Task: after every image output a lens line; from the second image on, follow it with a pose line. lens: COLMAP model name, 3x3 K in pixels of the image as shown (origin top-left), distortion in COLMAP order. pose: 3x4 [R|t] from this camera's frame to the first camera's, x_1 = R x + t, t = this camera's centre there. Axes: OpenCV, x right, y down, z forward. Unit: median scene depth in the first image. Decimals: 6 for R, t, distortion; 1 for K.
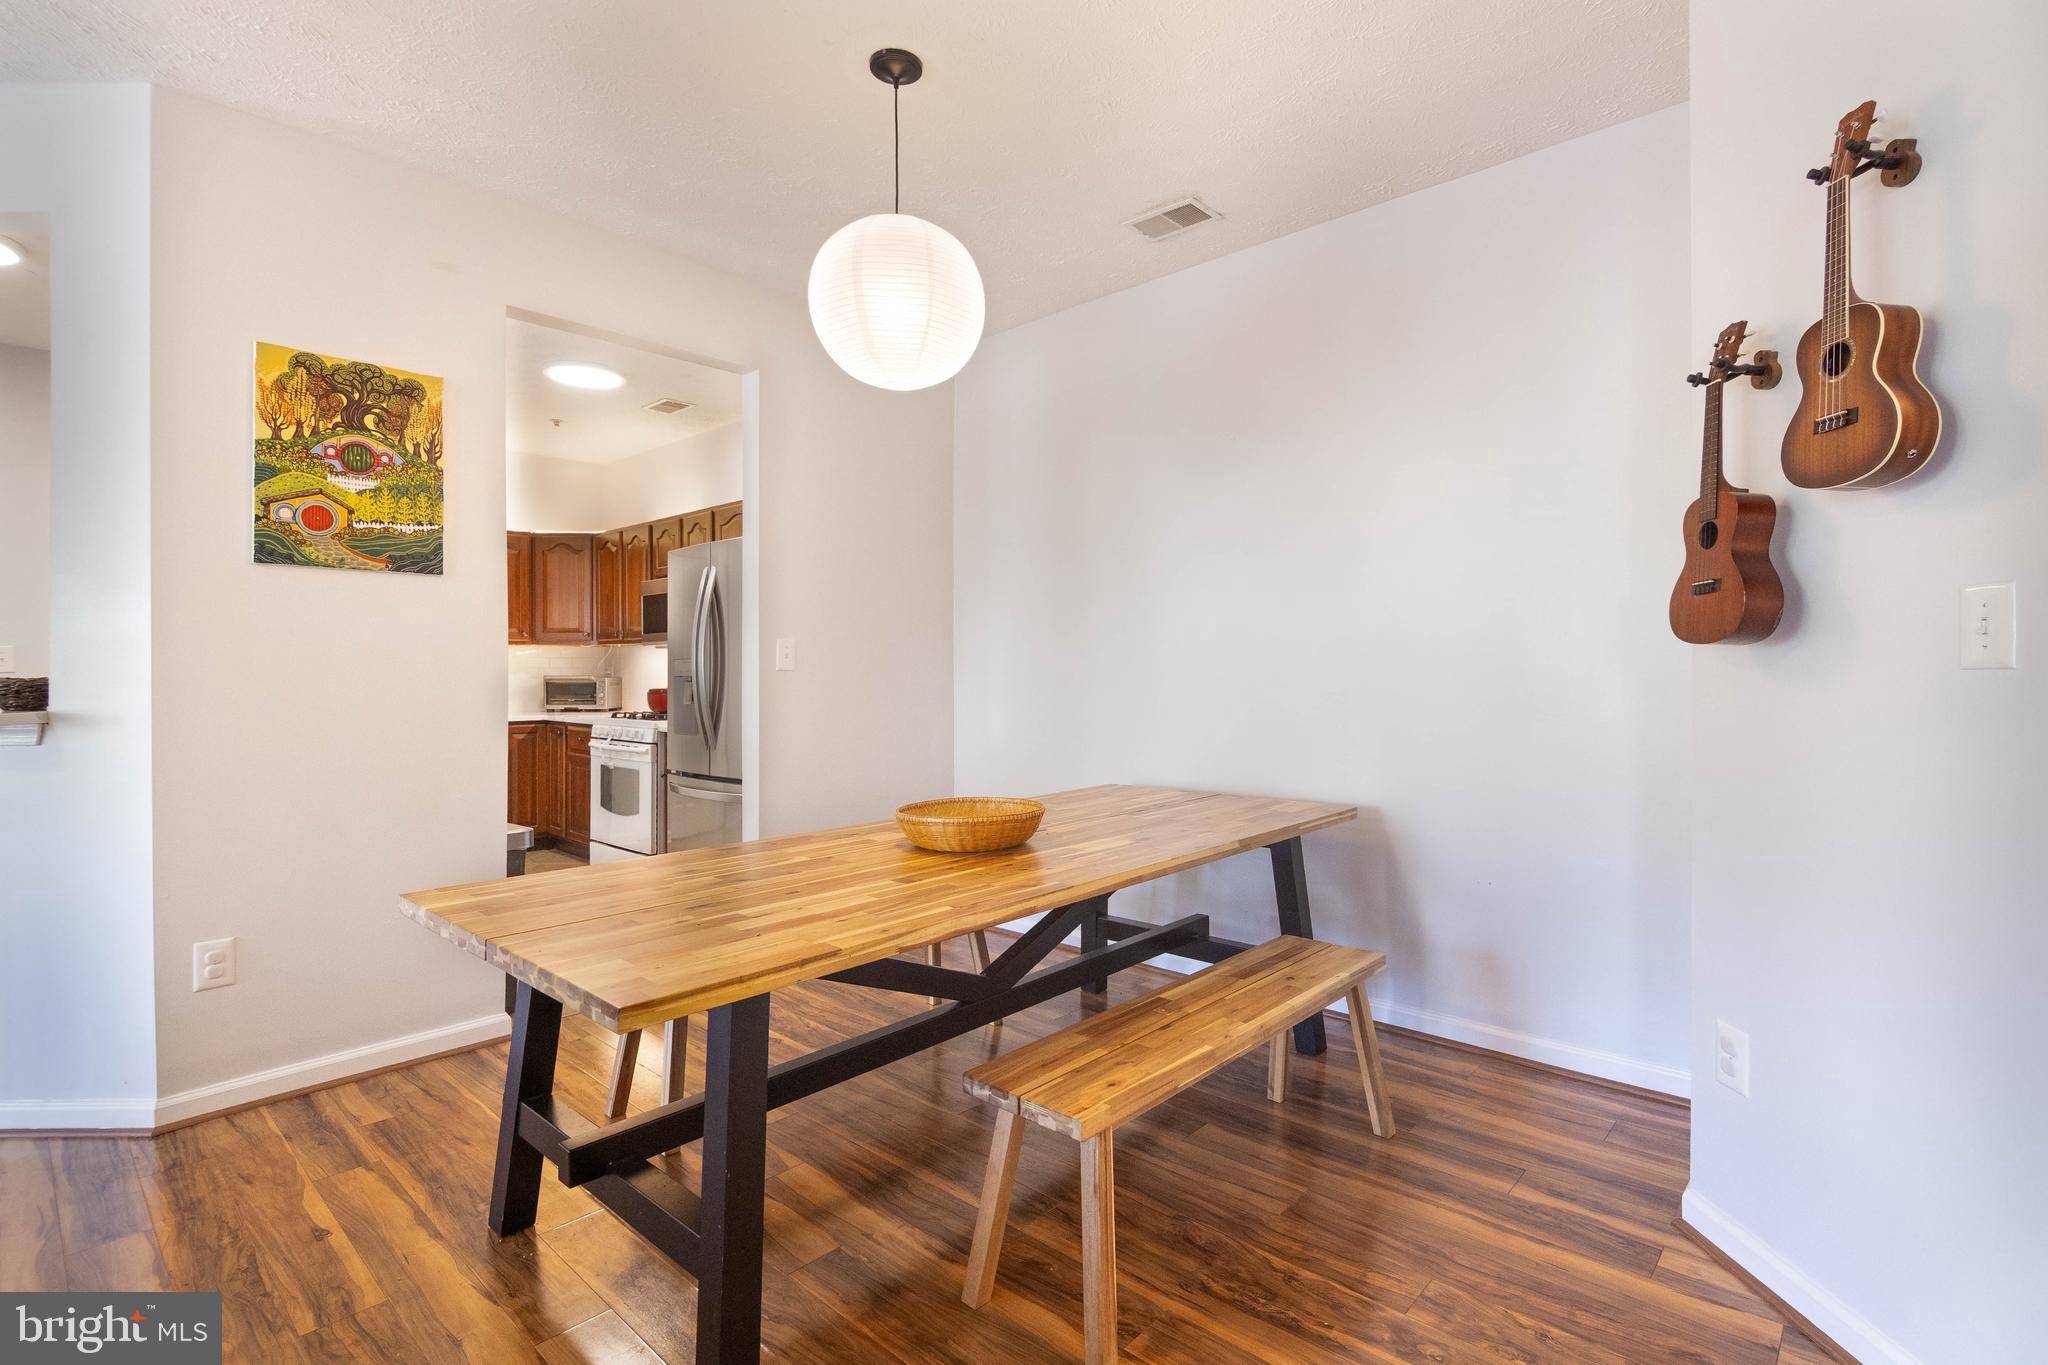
lens RADIAL K [[952.3, 0, 1058.6], [0, 952.3, 677.7], [0, 0, 1]] dist [-0.013411, 0.000224]
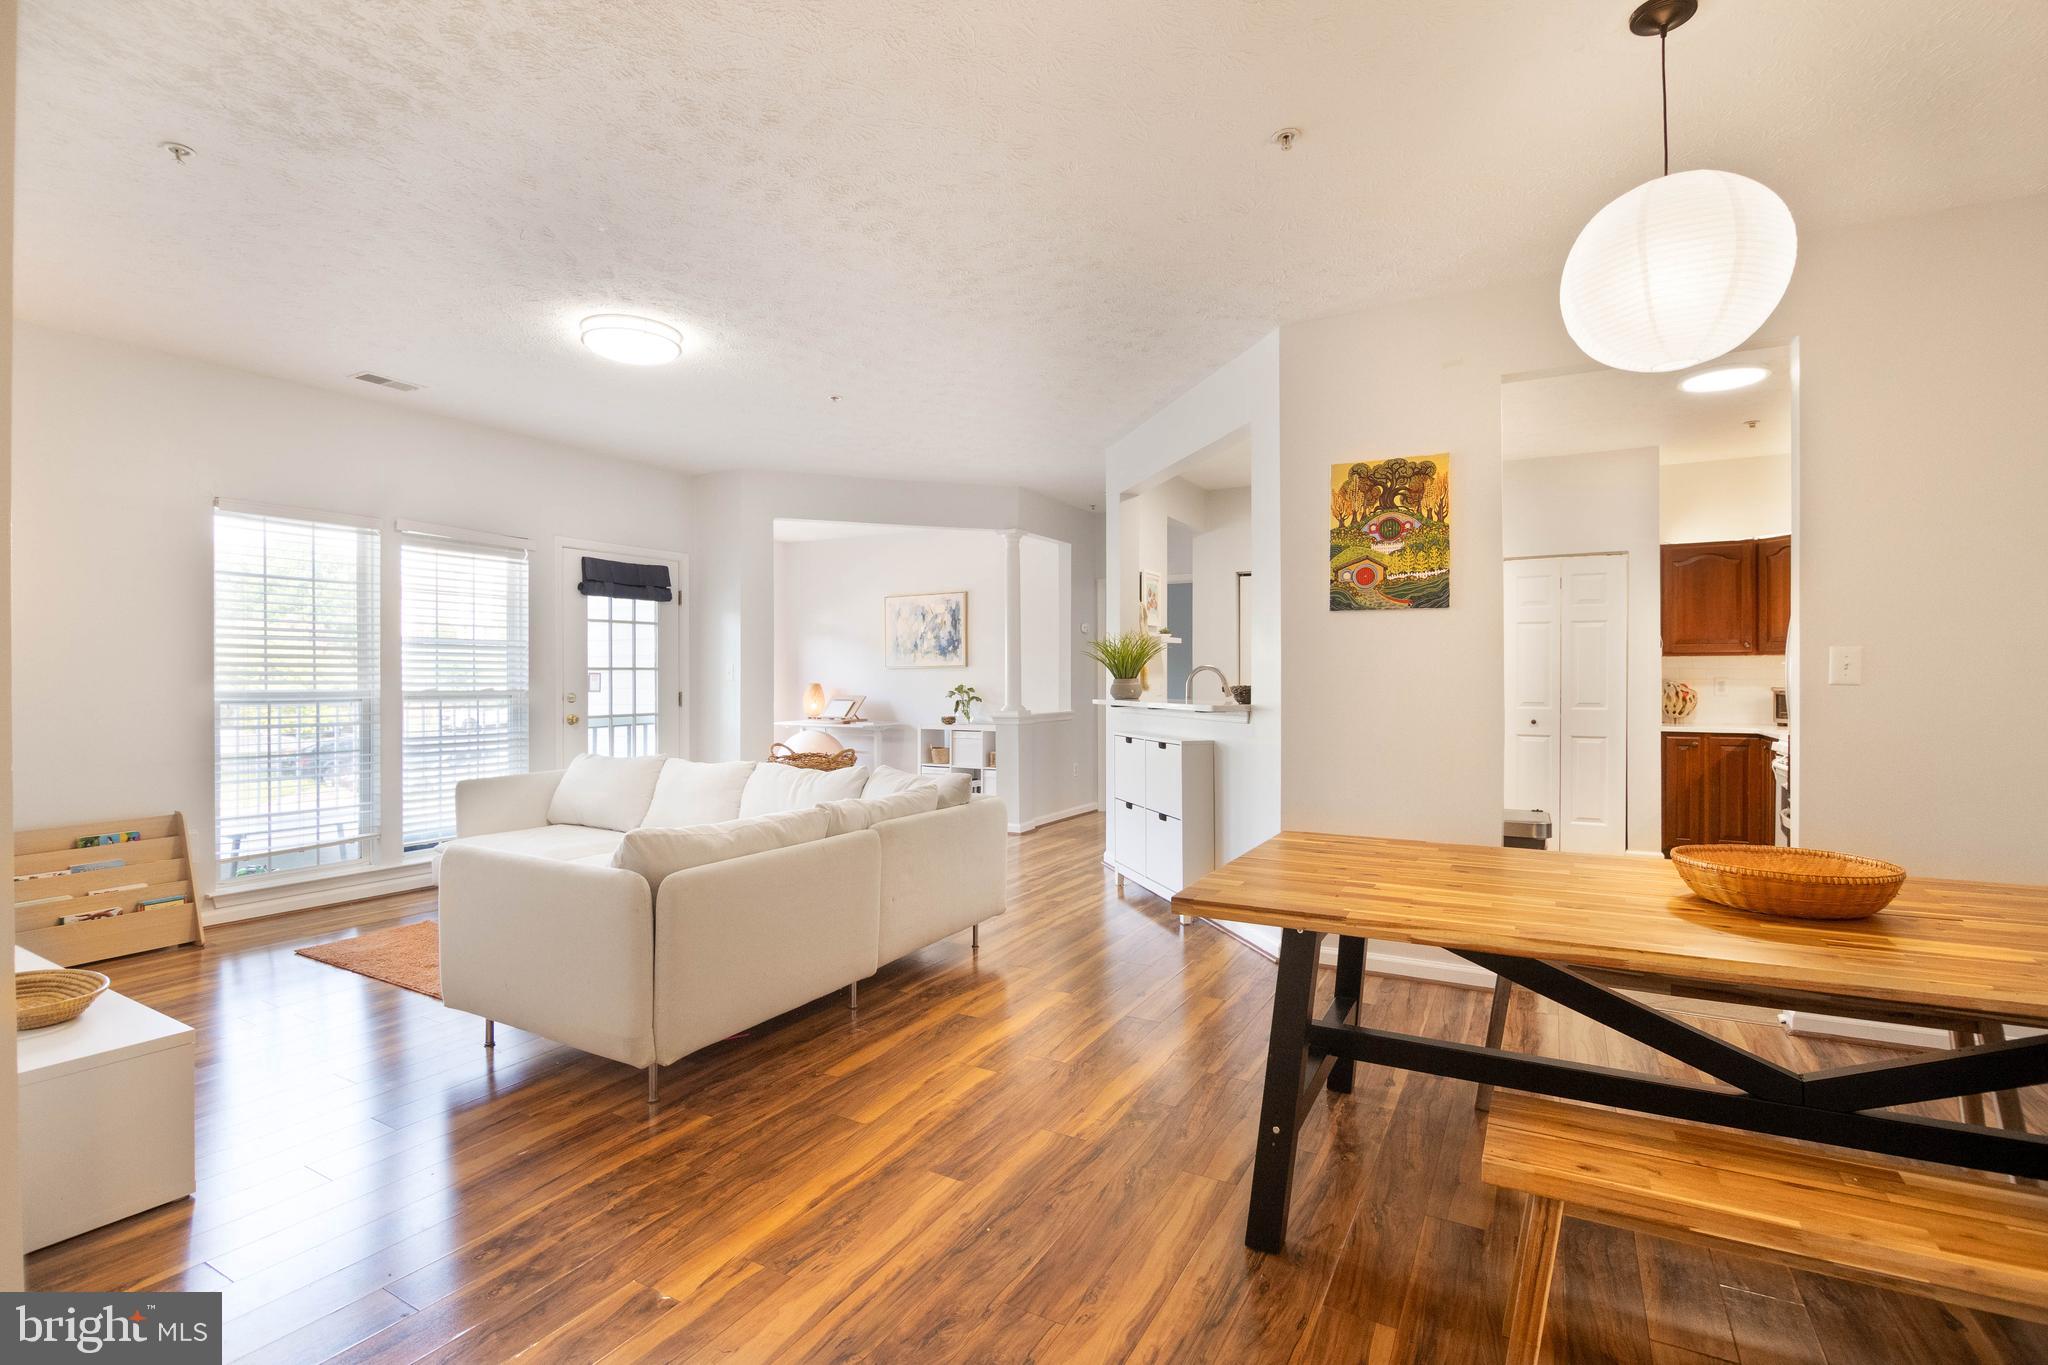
lens RADIAL K [[928.4, 0, 1050.9], [0, 928.4, 683.0], [0, 0, 1]] dist [-0.016895, 0.000257]
pose [[0.228275, 0.005820, -0.973579, 0.466393], [-0.009891, 0.999944, 0.003659, -0.006356], [0.973547, 0.008794, 0.228320, 0.206106]]
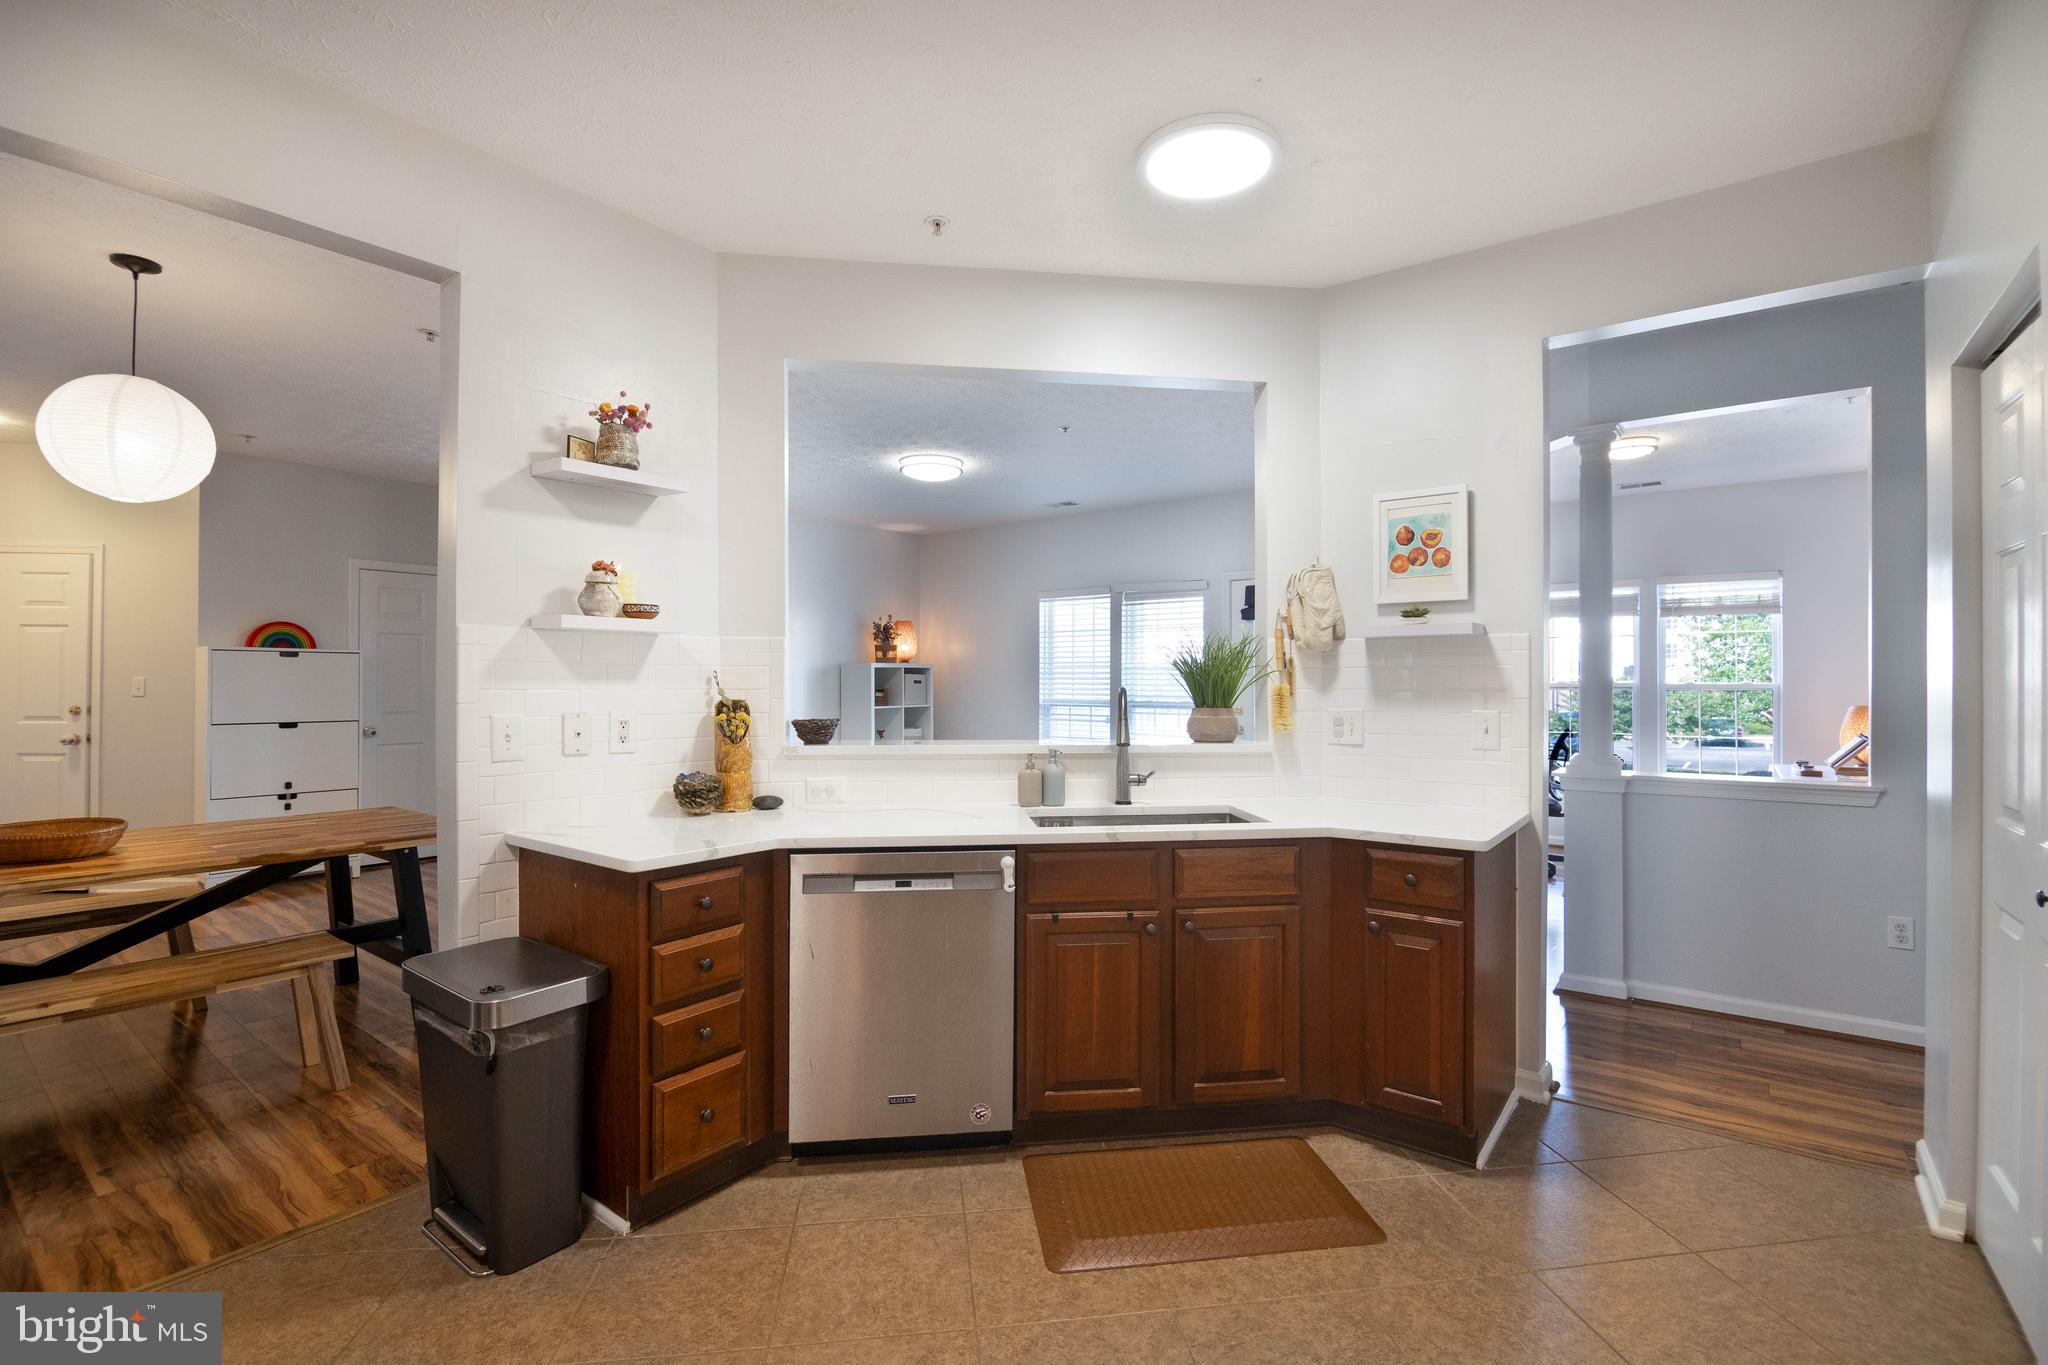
lens RADIAL K [[928.4, 0, 1023.2], [0, 928.4, 677.6], [0, 0, 1]] dist [-0.016895, 0.000257]
pose [[-0.997693, 0.001209, -0.067882, -1.202723], [0.000734, 0.999975, 0.007022, -0.060637], [0.067888, 0.006956, -0.997669, 2.114682]]
